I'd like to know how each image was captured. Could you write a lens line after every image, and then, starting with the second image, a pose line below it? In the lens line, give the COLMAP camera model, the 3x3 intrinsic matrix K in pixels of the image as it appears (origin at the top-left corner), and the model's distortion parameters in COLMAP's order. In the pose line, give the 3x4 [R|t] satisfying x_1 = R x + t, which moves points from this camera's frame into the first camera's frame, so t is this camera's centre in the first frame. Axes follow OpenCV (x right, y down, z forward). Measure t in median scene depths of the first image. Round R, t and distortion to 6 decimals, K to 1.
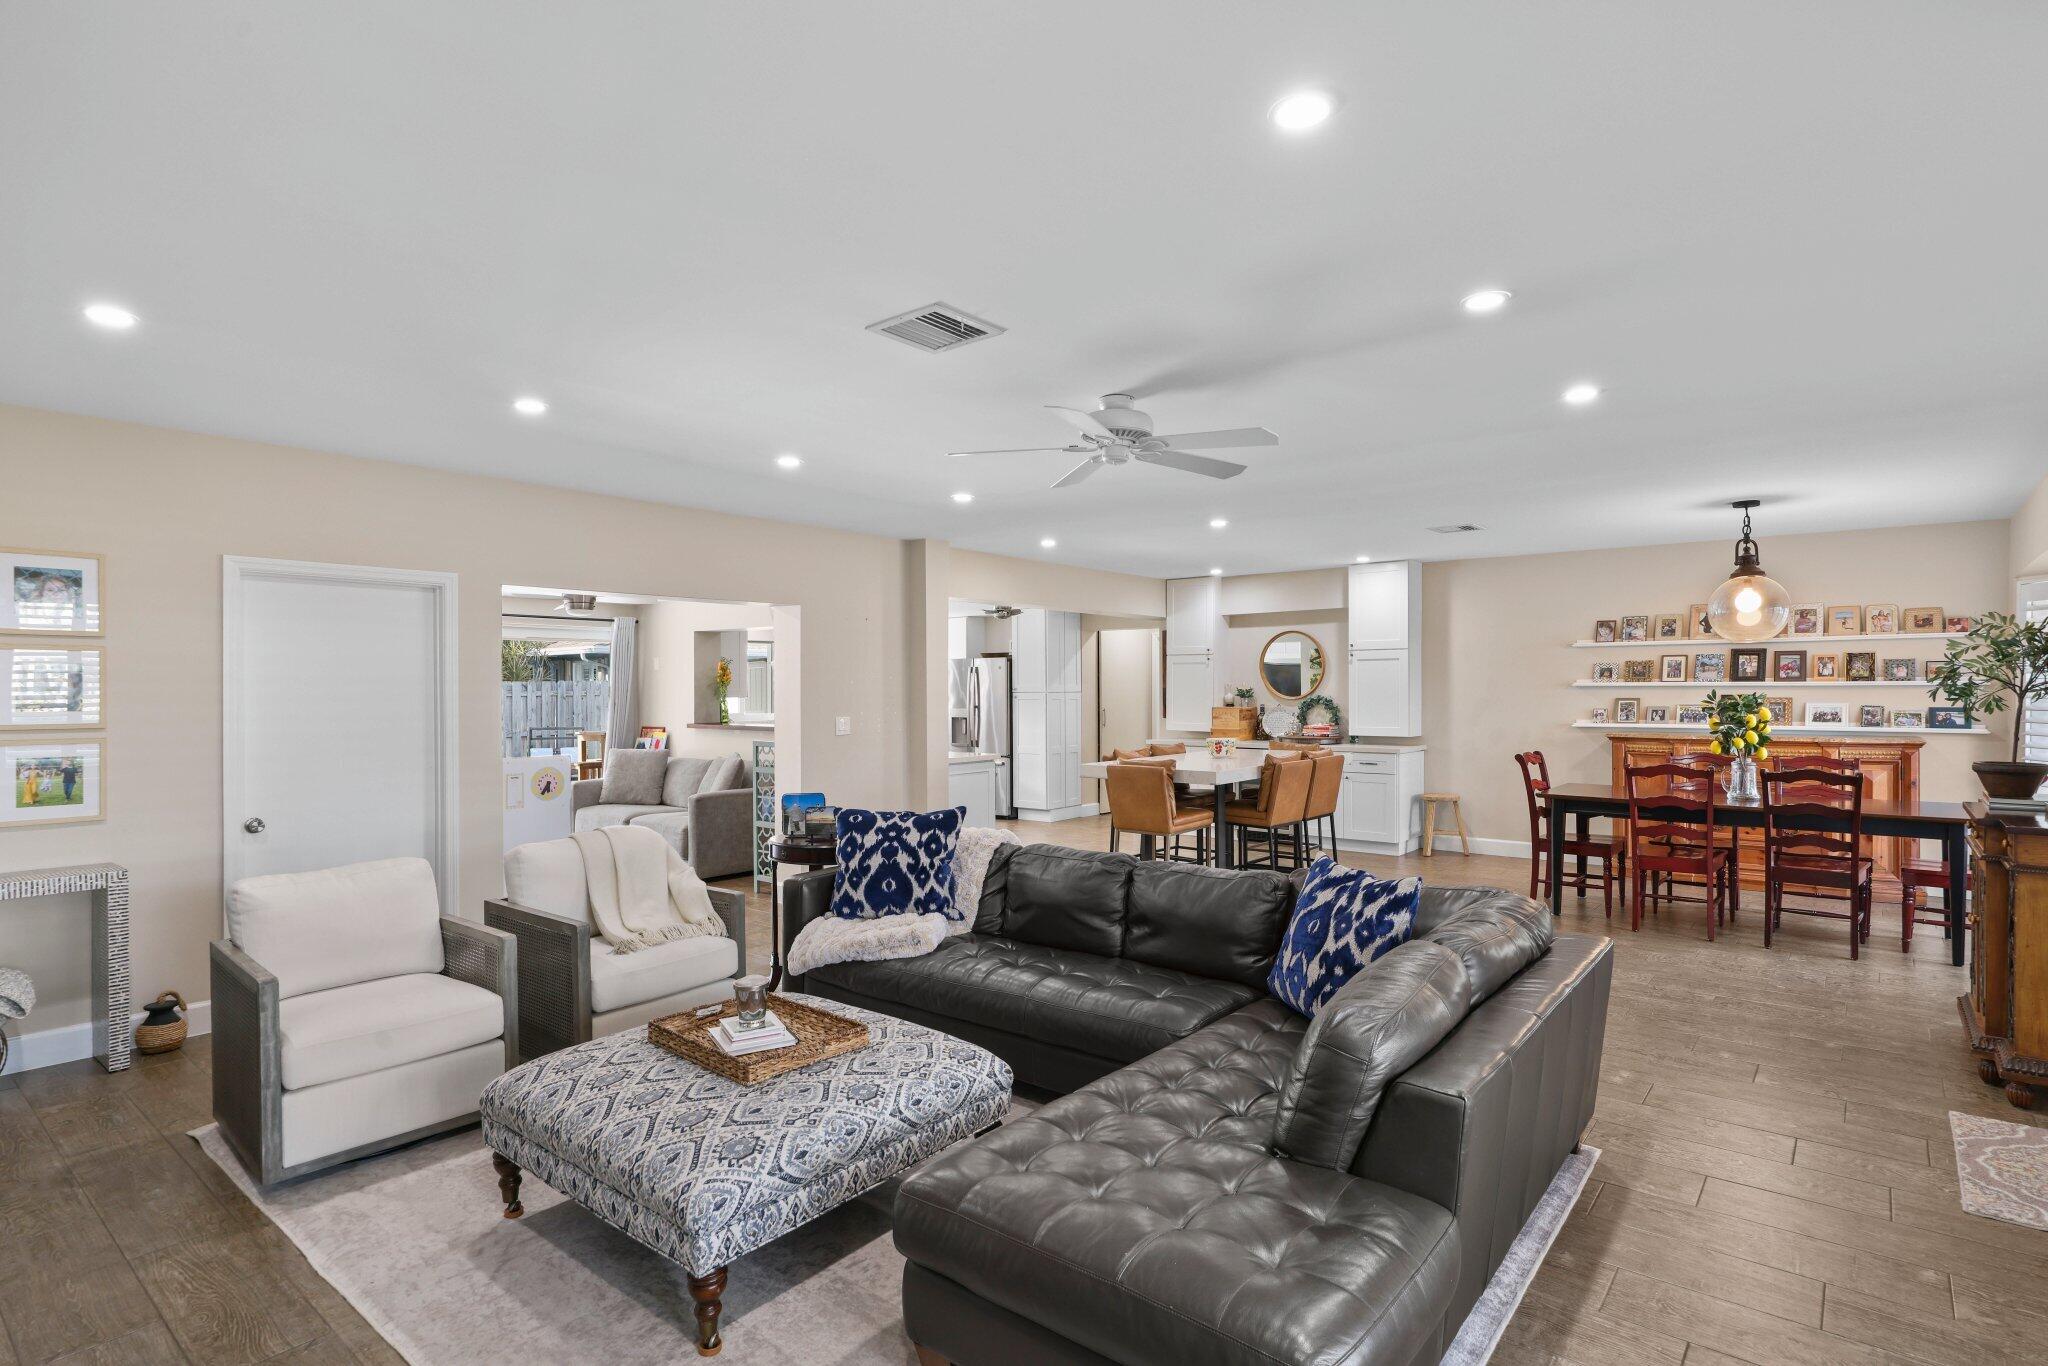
lens RADIAL K [[958.1, 0, 1057.3], [0, 958.1, 710.6], [0, 0, 1]] dist [-0.001359, -0.000200]
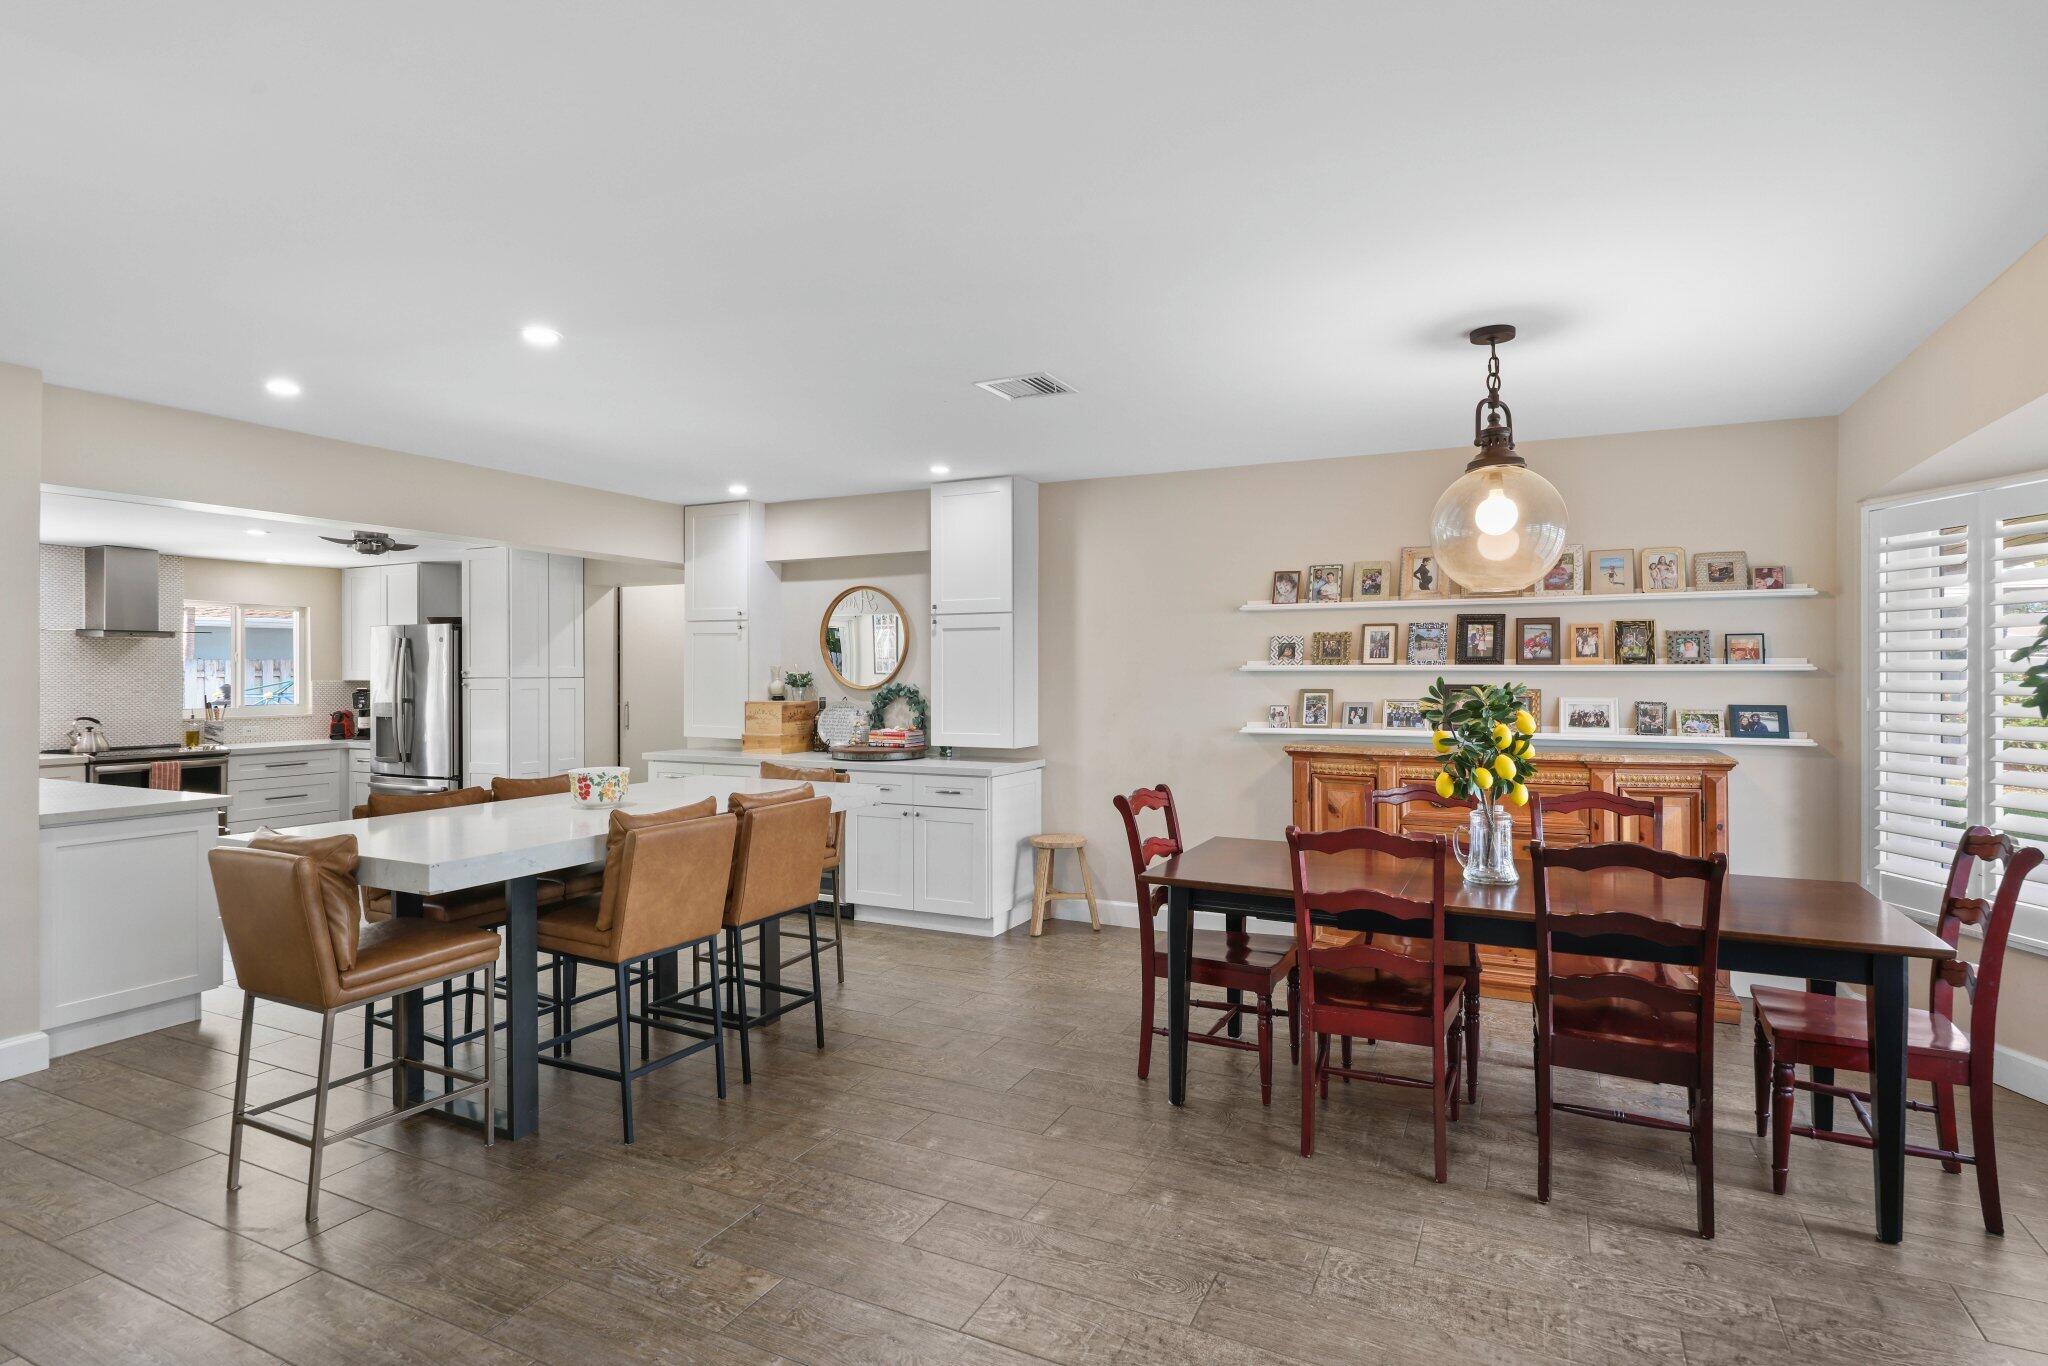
lens RADIAL K [[1021.2, 0, 1019.6], [0, 1021.2, 690.6], [0, 0, 1]] dist [-0.000678, -0.000391]
pose [[0.974494, -0.000799, 0.224412, 0.270791], [0.002110, 0.999982, -0.005603, -0.009737], [-0.224404, 0.005934, 0.974478, 0.410000]]
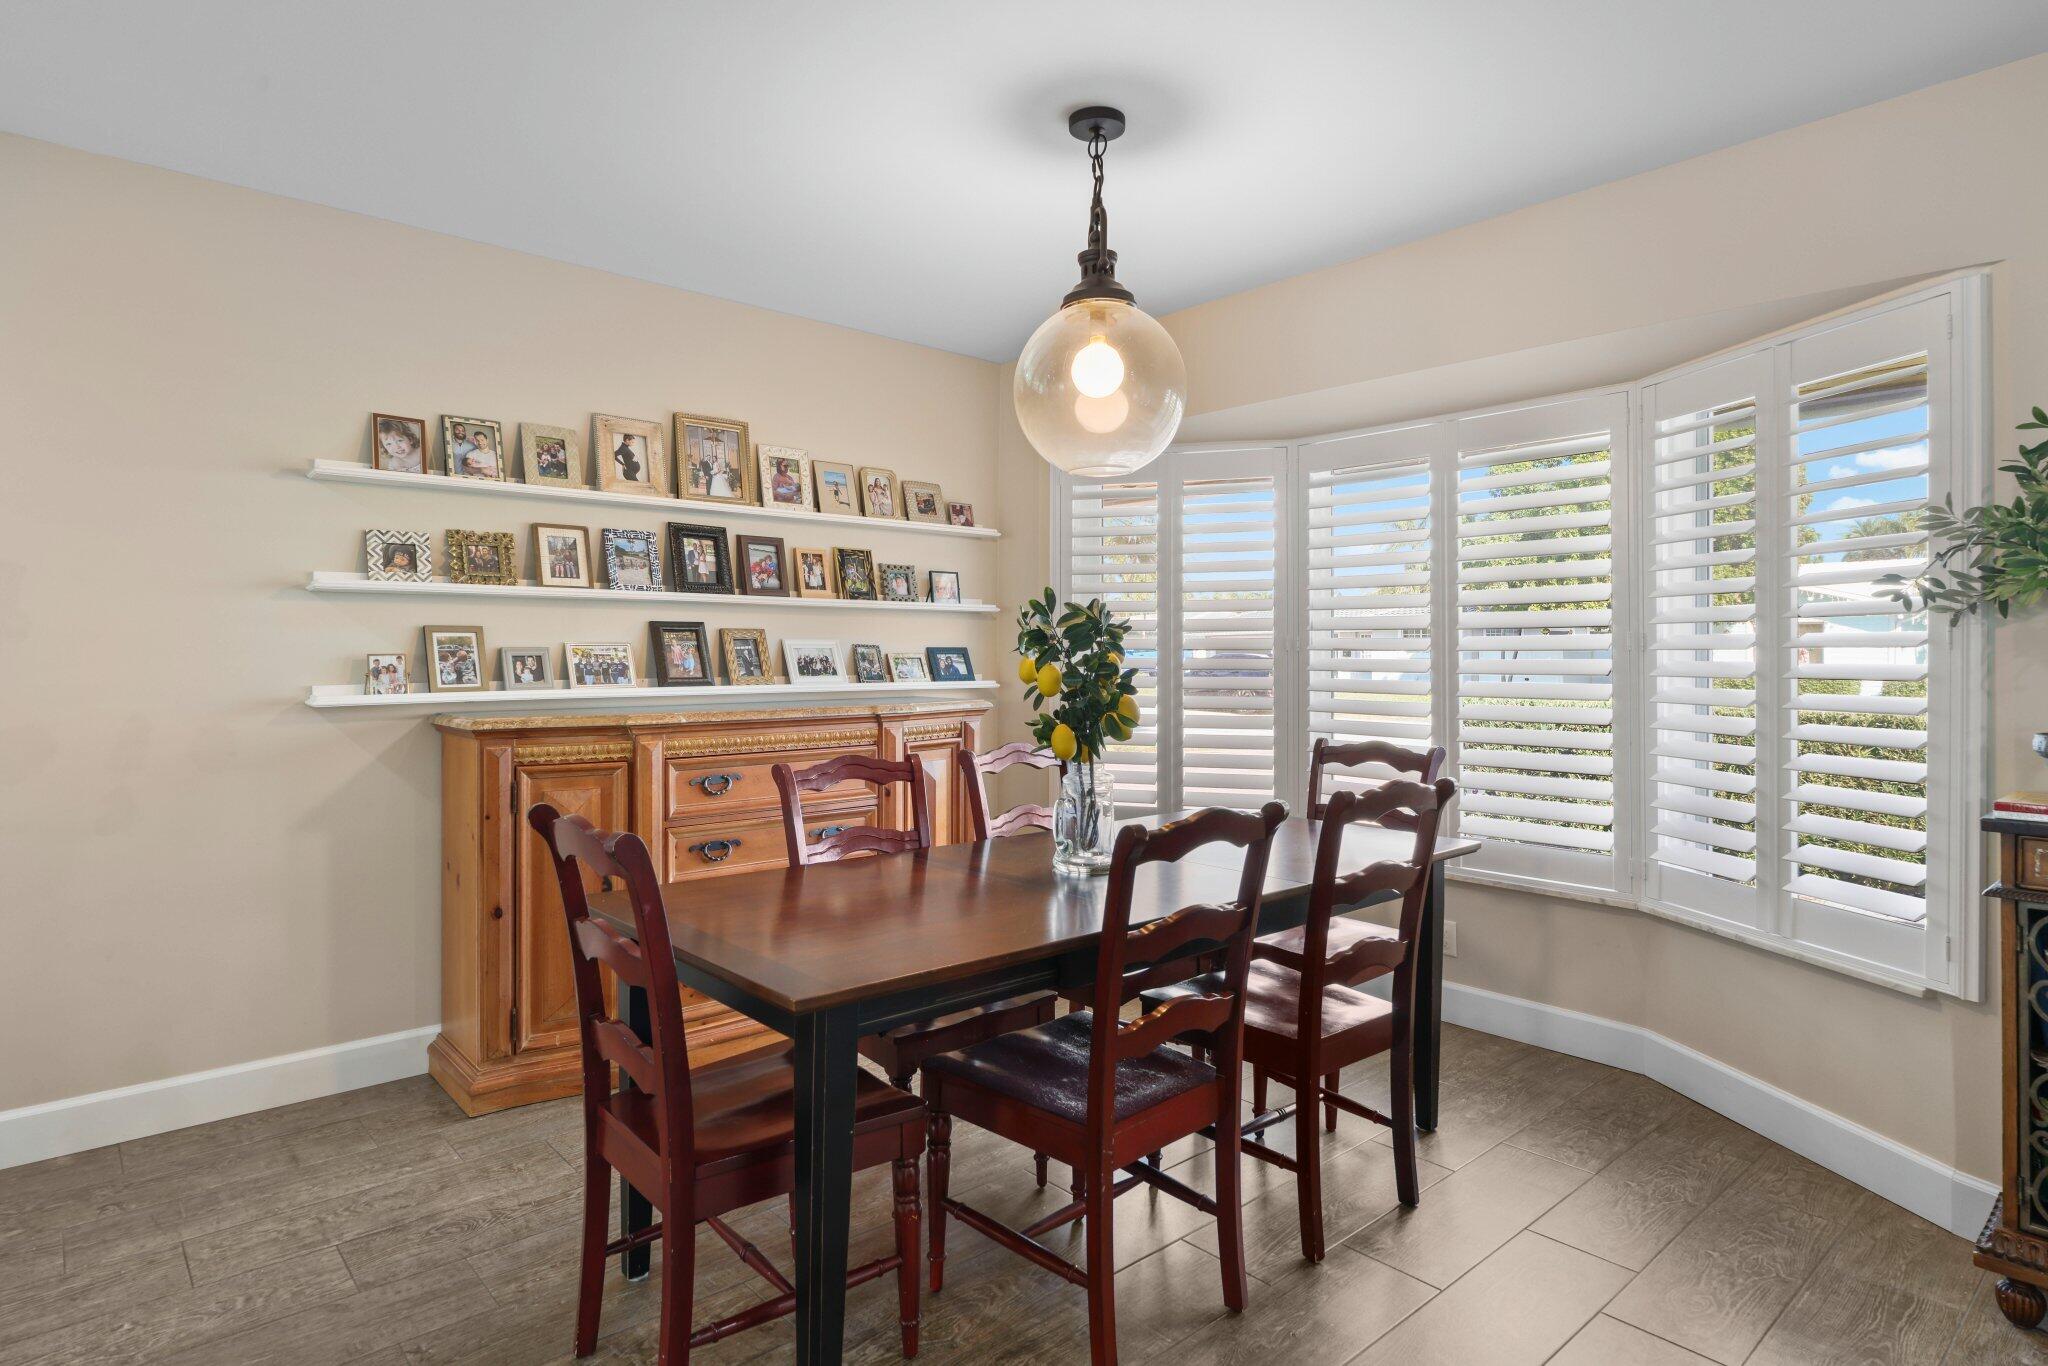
lens RADIAL K [[1120.8, 0, 1022.2], [0, 1120.8, 647.4], [0, 0, 1]] dist [-0.001015, 0.000014]
pose [[0.149170, 0.007311, 0.988785, 0.206537], [0.016765, 0.999810, -0.009922, 0.004525], [-0.988669, 0.018057, 0.149019, 0.795105]]
